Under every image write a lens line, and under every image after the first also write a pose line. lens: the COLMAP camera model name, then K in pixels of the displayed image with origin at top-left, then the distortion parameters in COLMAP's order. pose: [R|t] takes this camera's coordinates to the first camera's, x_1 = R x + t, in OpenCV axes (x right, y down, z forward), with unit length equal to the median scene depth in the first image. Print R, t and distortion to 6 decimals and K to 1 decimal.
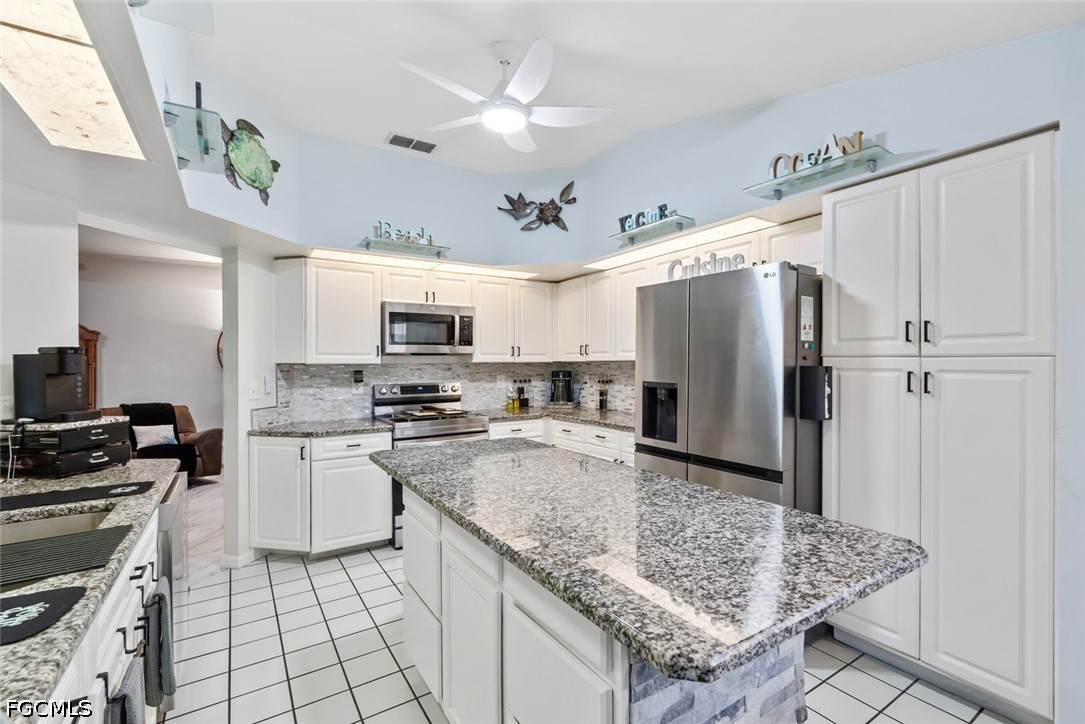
lens RADIAL K [[480.8, 0, 542.5], [0, 480.8, 362.0], [0, 0, 1]] dist [0.003407, 0.000190]
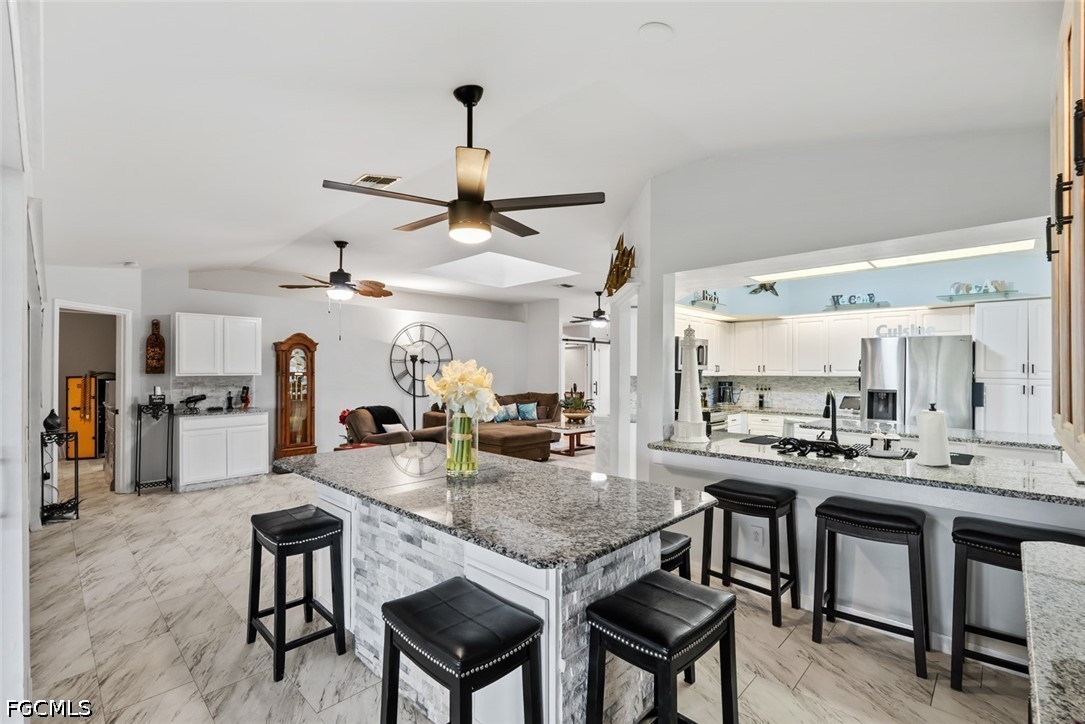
lens RADIAL K [[477.9, 0, 543.6], [0, 477.9, 365.7], [0, 0, 1]] dist [-0.002937, -0.000790]
pose [[0.971493, 0.012941, 0.236715, -1.385564], [-0.011555, 0.999907, -0.007243, -0.021112], [-0.236787, 0.004301, 0.971552, -0.477345]]
